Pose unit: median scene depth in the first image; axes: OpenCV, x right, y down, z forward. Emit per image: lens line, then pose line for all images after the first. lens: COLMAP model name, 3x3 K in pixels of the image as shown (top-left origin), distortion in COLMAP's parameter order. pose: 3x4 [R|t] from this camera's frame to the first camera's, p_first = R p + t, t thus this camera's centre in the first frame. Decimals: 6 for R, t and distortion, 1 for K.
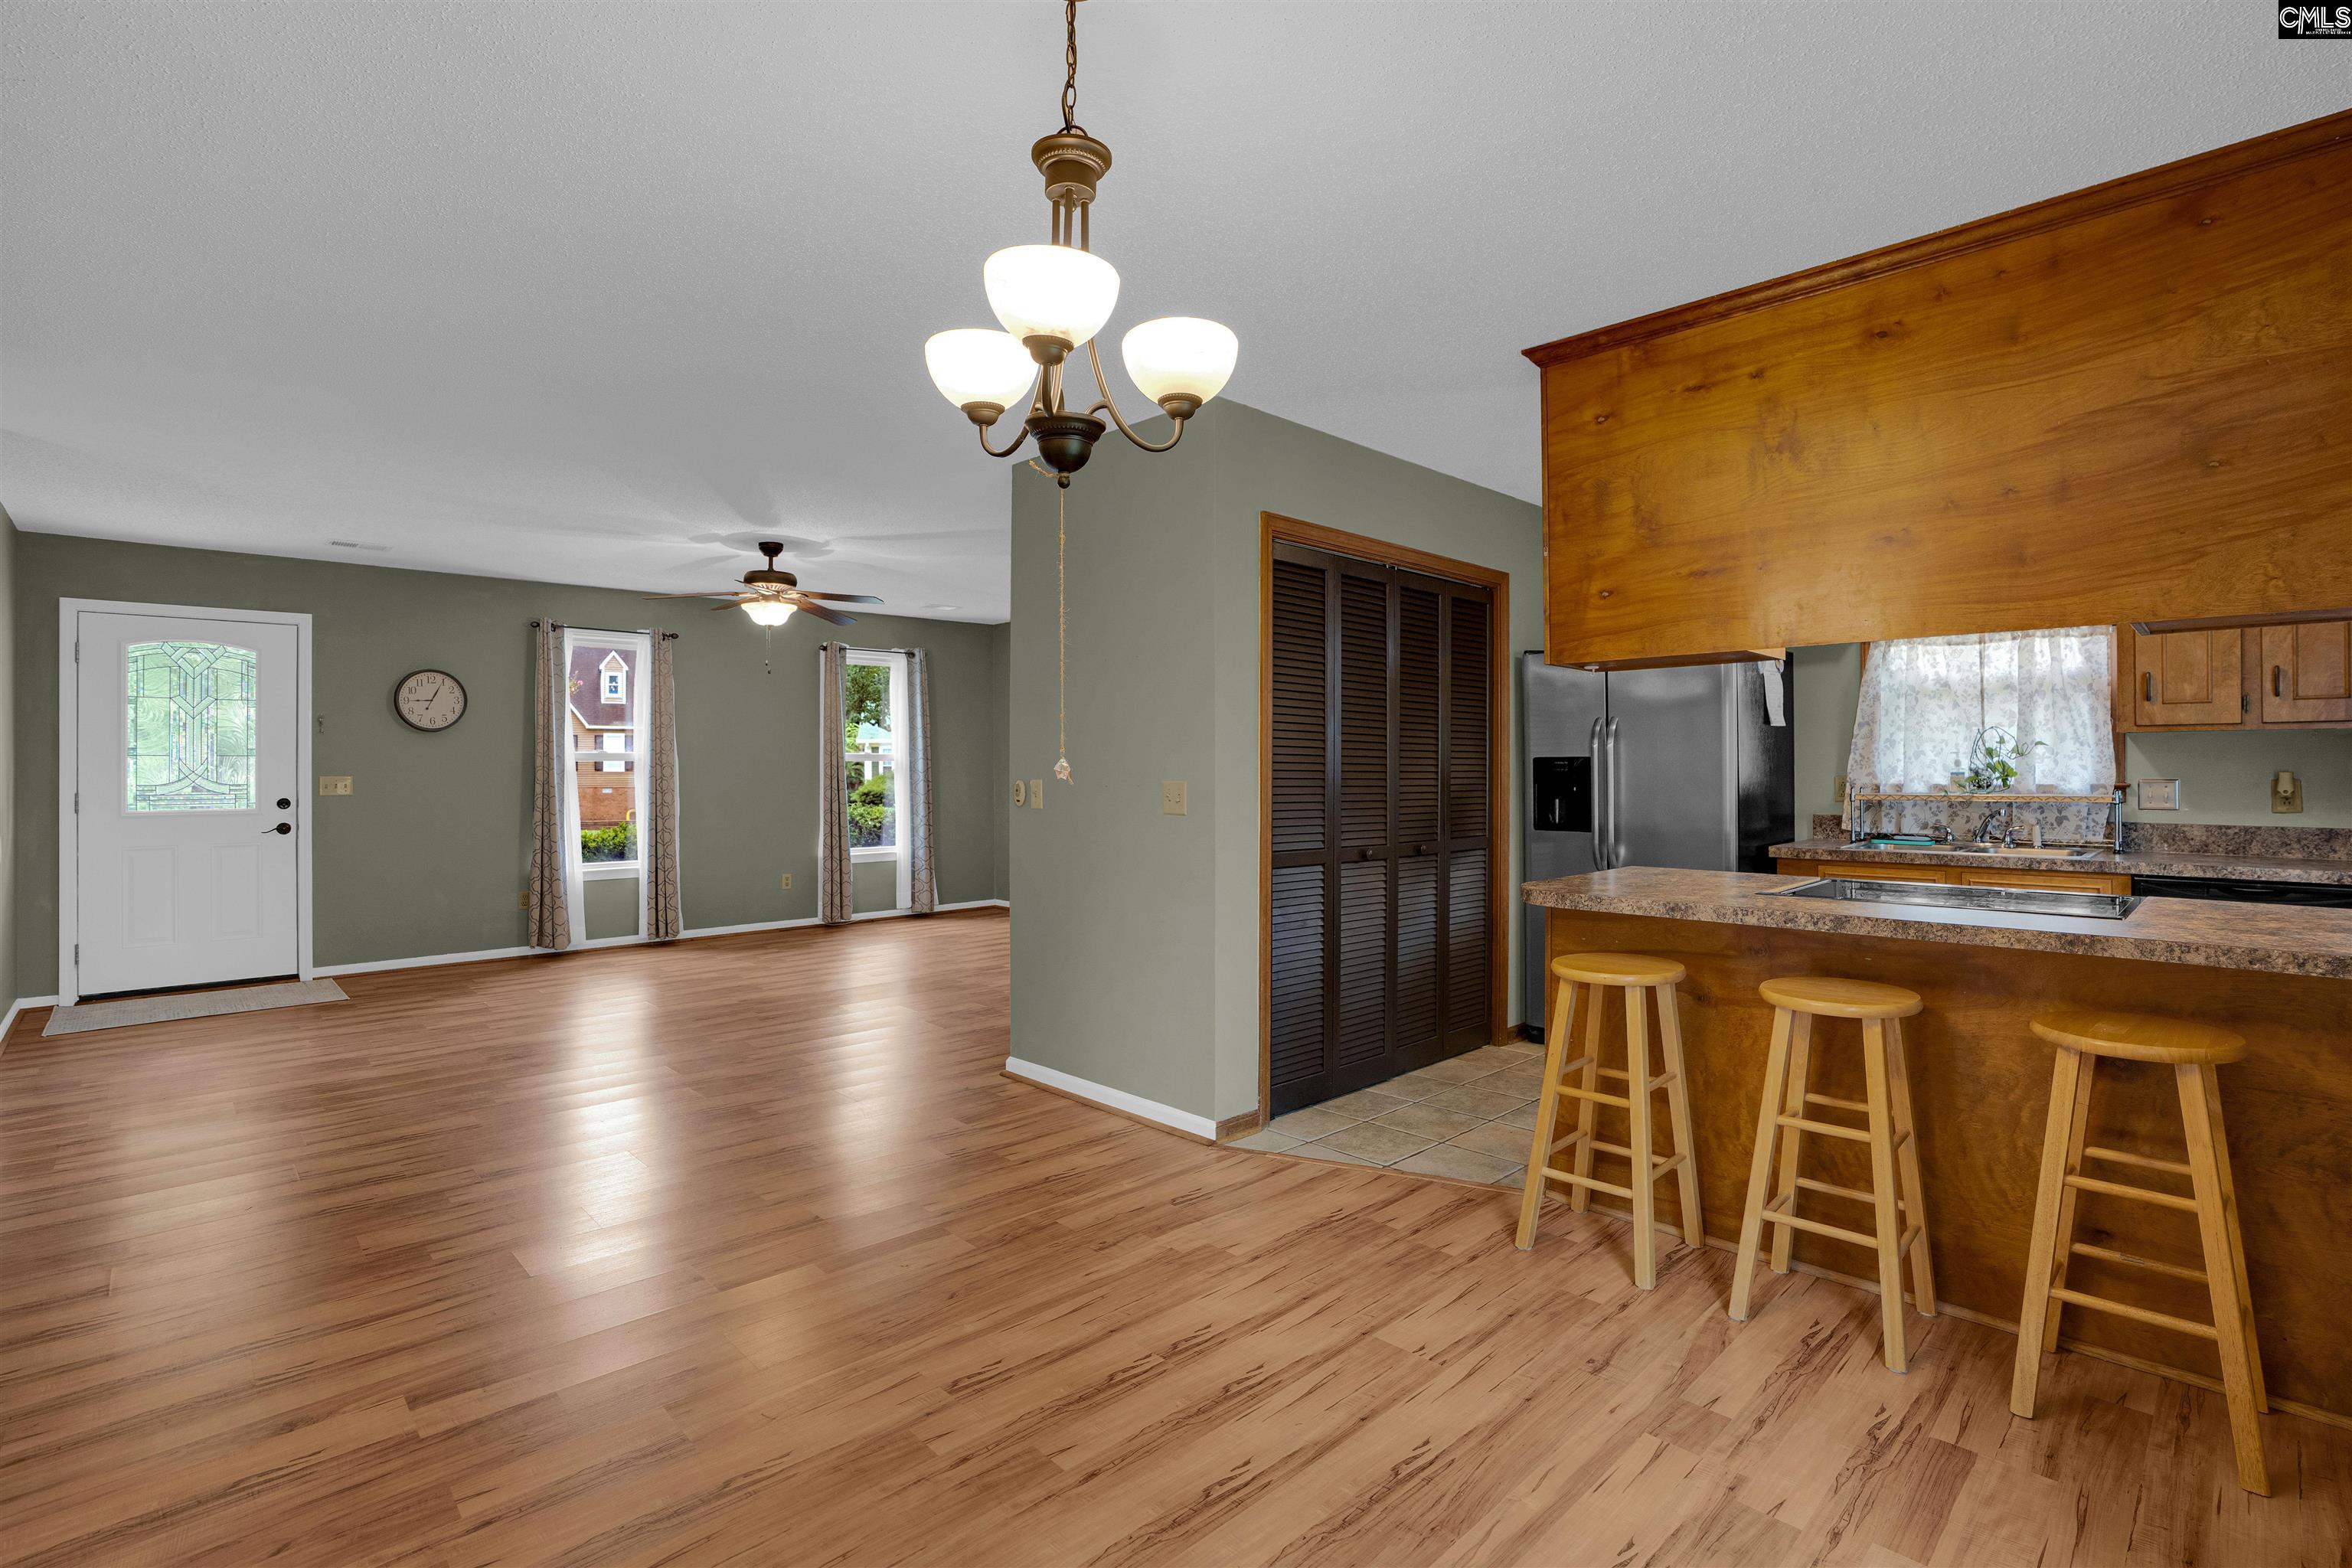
lens RADIAL K [[1062.5, 0, 1176.0], [0, 1062.5, 784.0], [0, 0, 1]] dist [-0.001647, -0.000088]
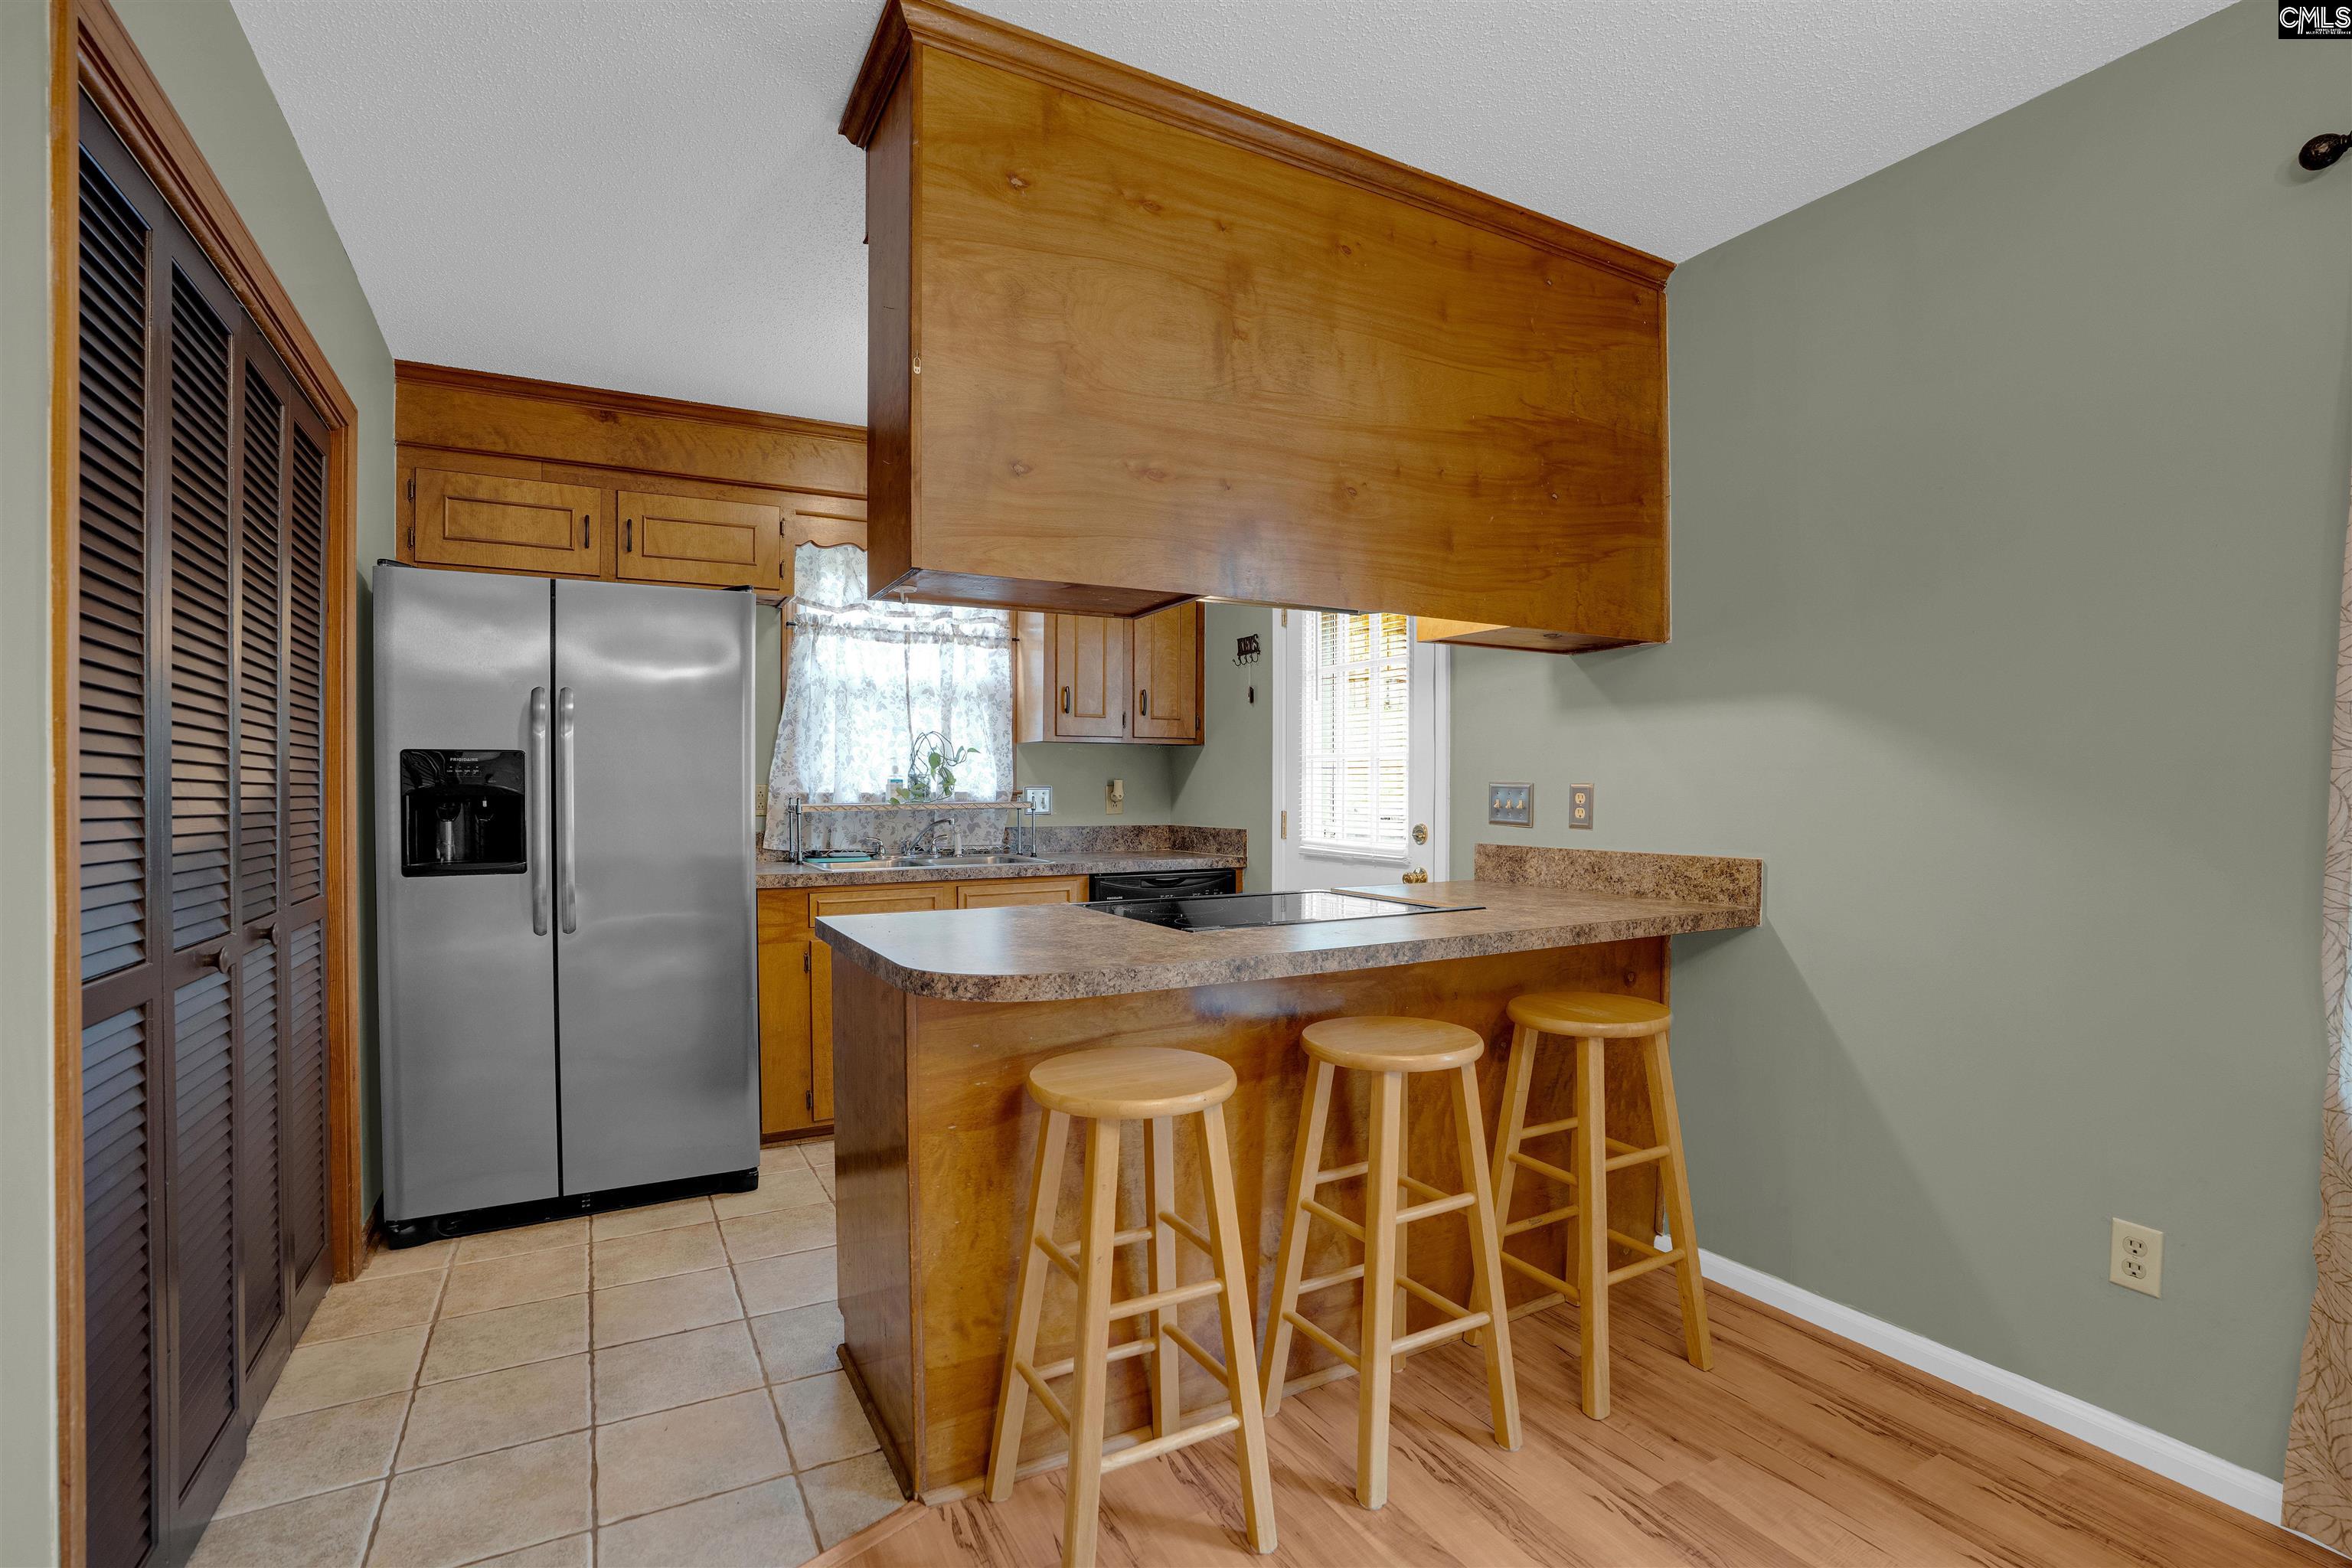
lens RADIAL K [[1100.7, 0, 1181.5], [0, 1100.7, 800.8], [0, 0, 1]] dist [-0.043145, -0.000265]
pose [[0.256637, -0.007783, 0.966477, -0.122637], [0.013505, 0.999899, 0.004466, 0.006570], [-0.966414, 0.011906, 0.256716, 0.522548]]
